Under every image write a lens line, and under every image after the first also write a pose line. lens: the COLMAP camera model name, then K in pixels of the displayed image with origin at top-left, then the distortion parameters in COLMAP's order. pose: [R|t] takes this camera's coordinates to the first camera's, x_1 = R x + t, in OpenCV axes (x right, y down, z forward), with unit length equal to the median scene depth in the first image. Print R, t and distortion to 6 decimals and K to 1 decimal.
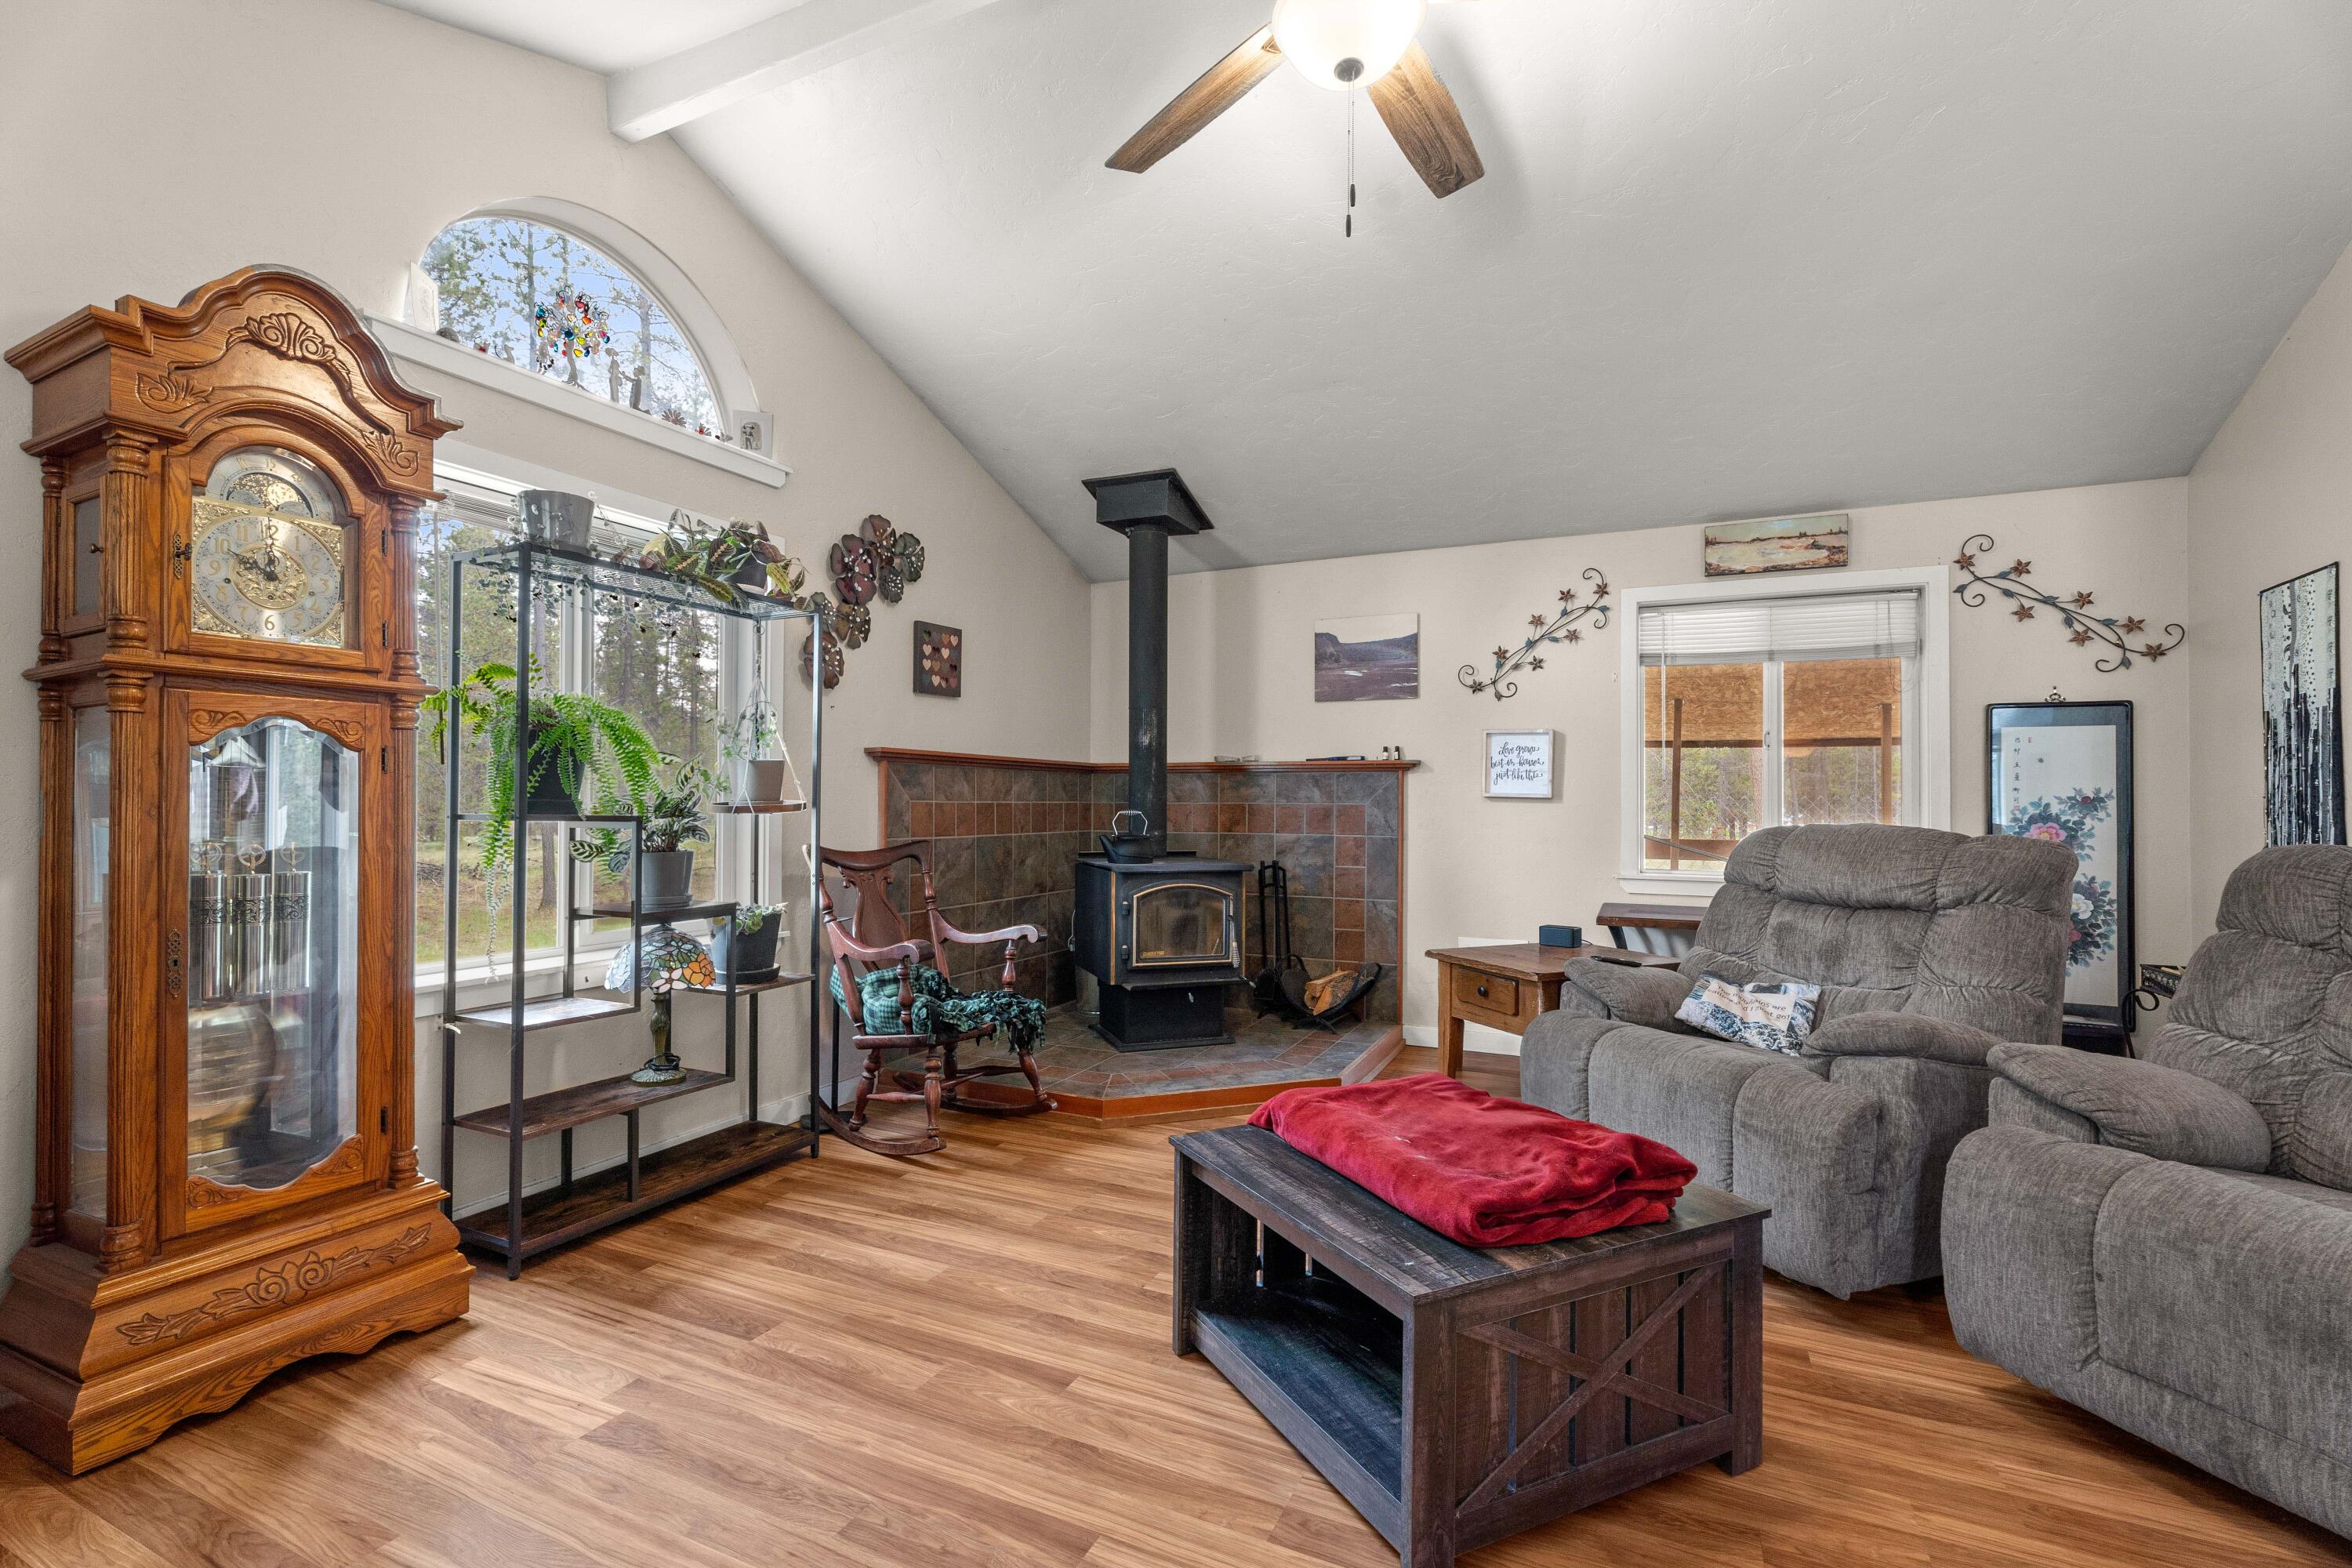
lens RADIAL K [[1057.5, 0, 1151.5], [0, 1057.5, 794.5], [0, 0, 1]] dist [0.000275, 0.000097]
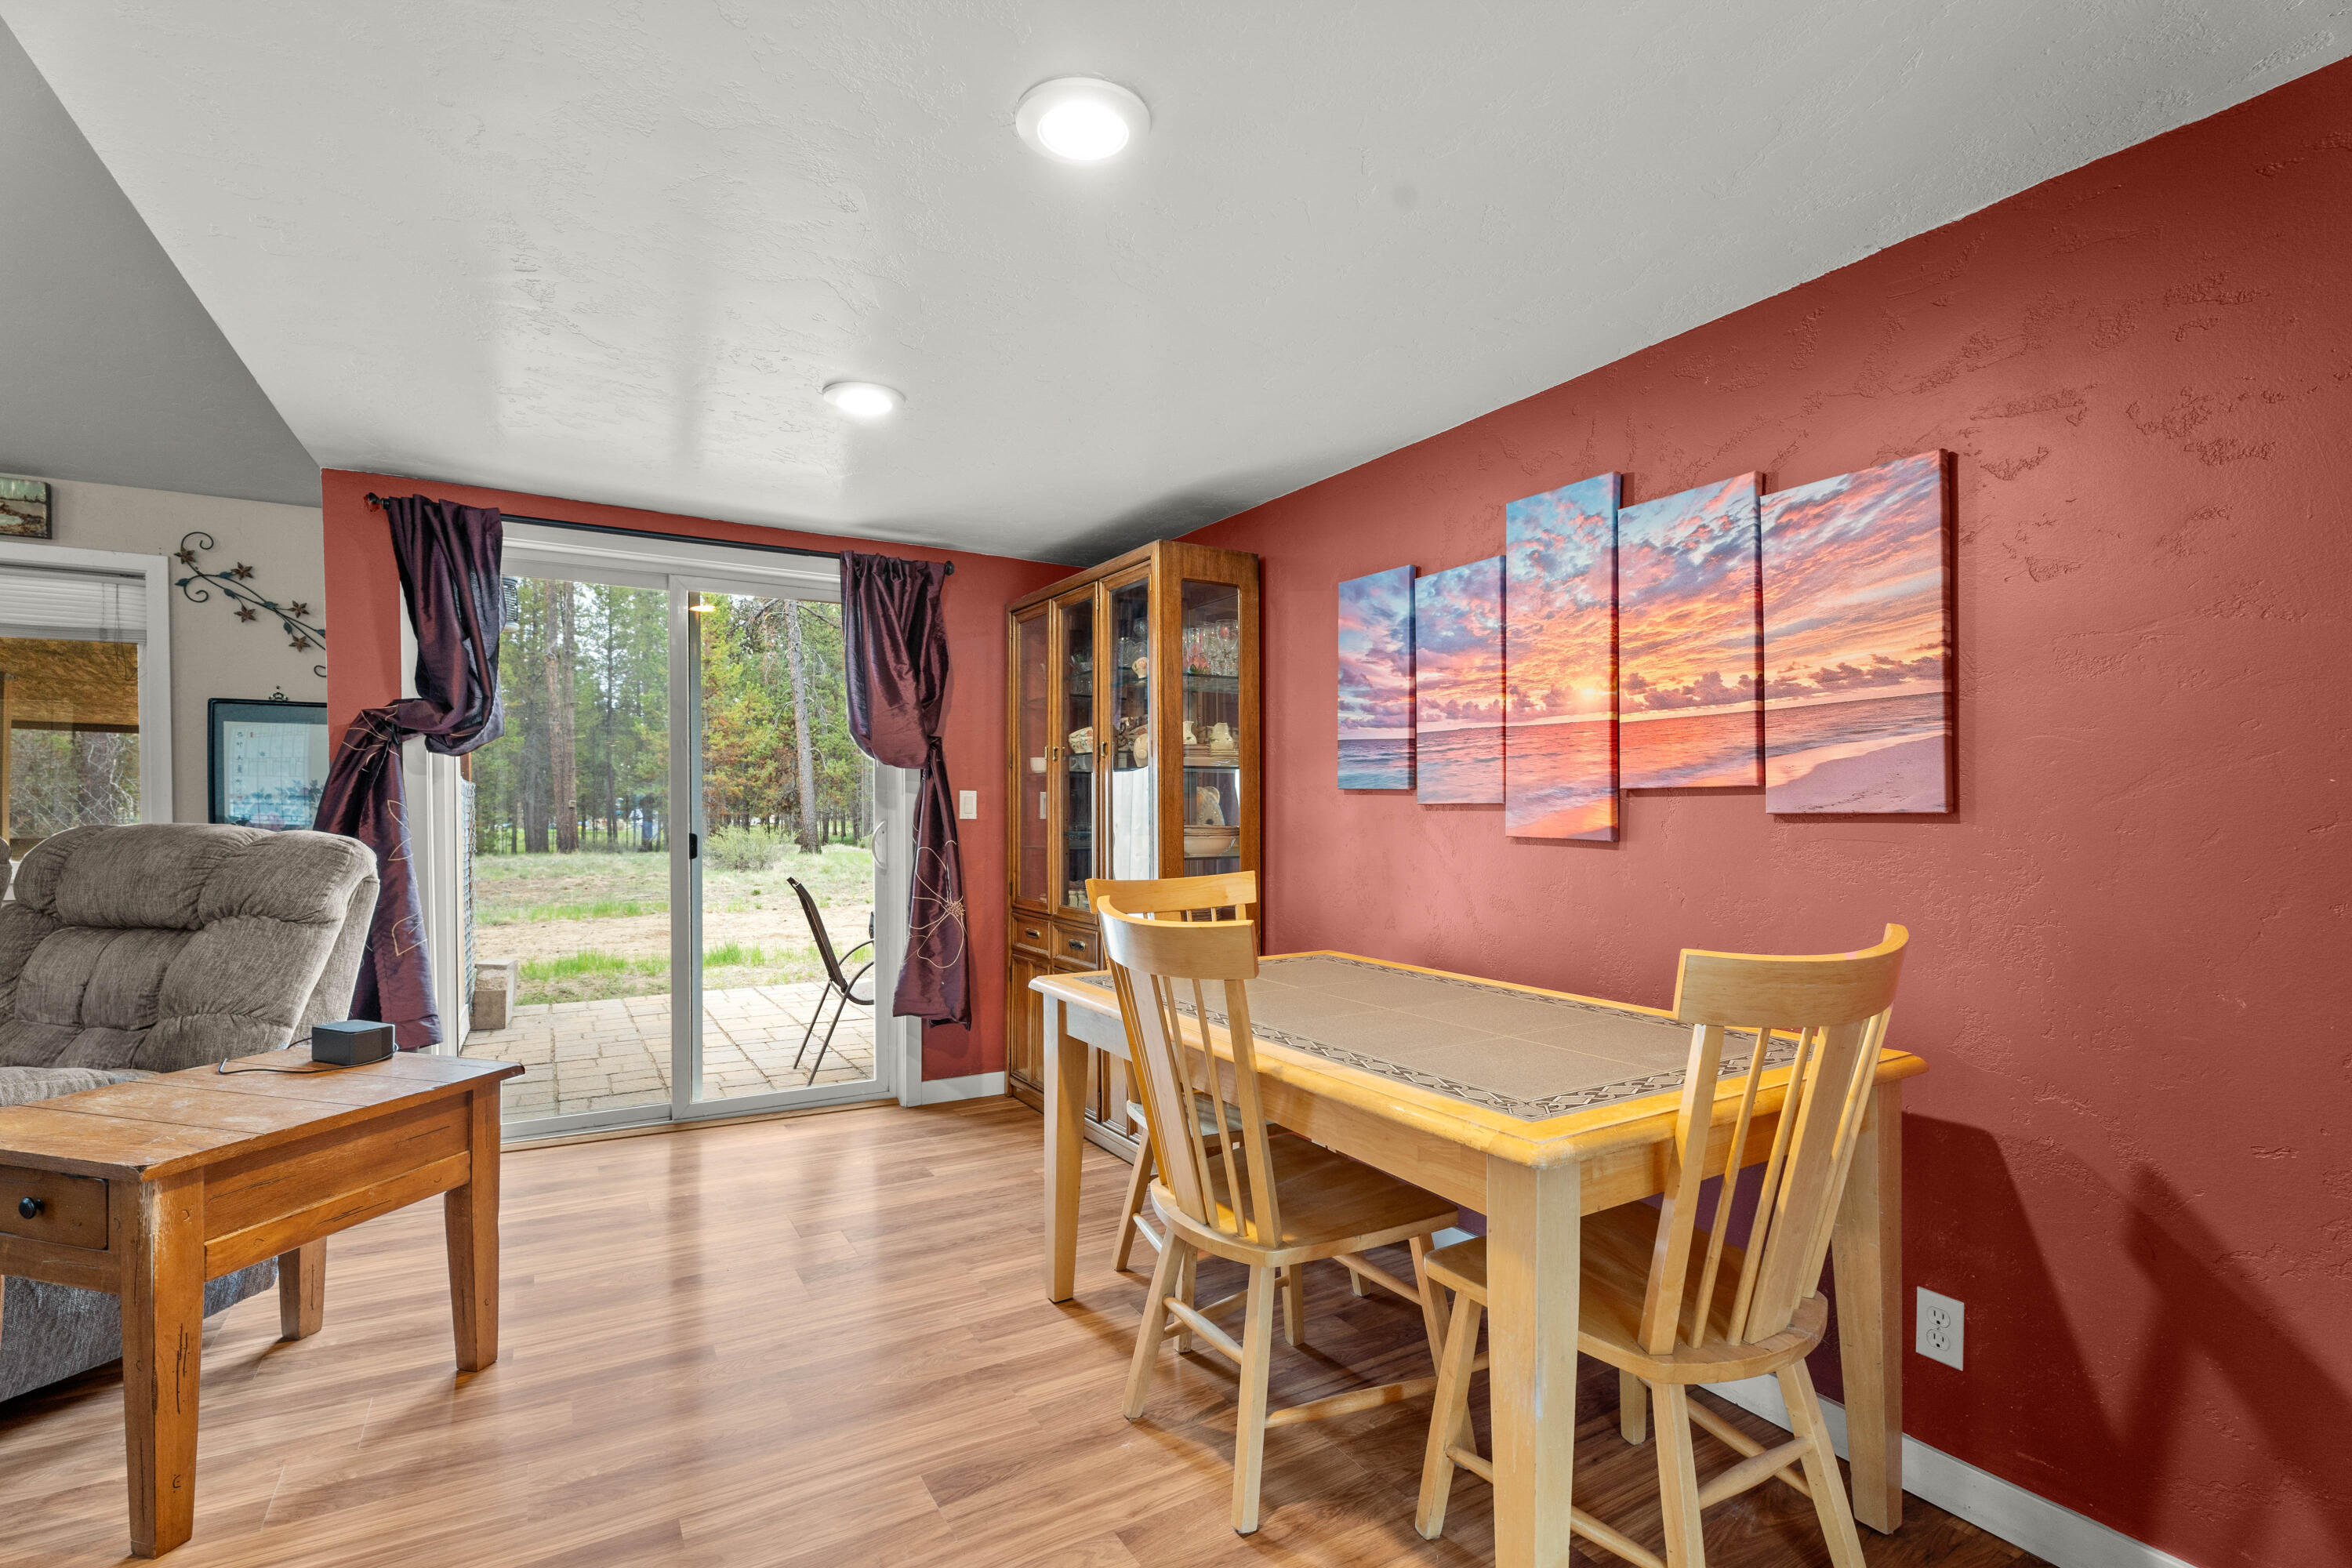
lens RADIAL K [[1066.9, 0, 1142.8], [0, 1066.9, 801.2], [0, 0, 1]] dist [-0.000440, 0.000393]
pose [[0.564637, 0.000494, 0.825339, 0.451172], [-0.006551, 0.999971, 0.003884, 0.005926], [-0.825313, -0.007599, 0.564624, -0.351141]]
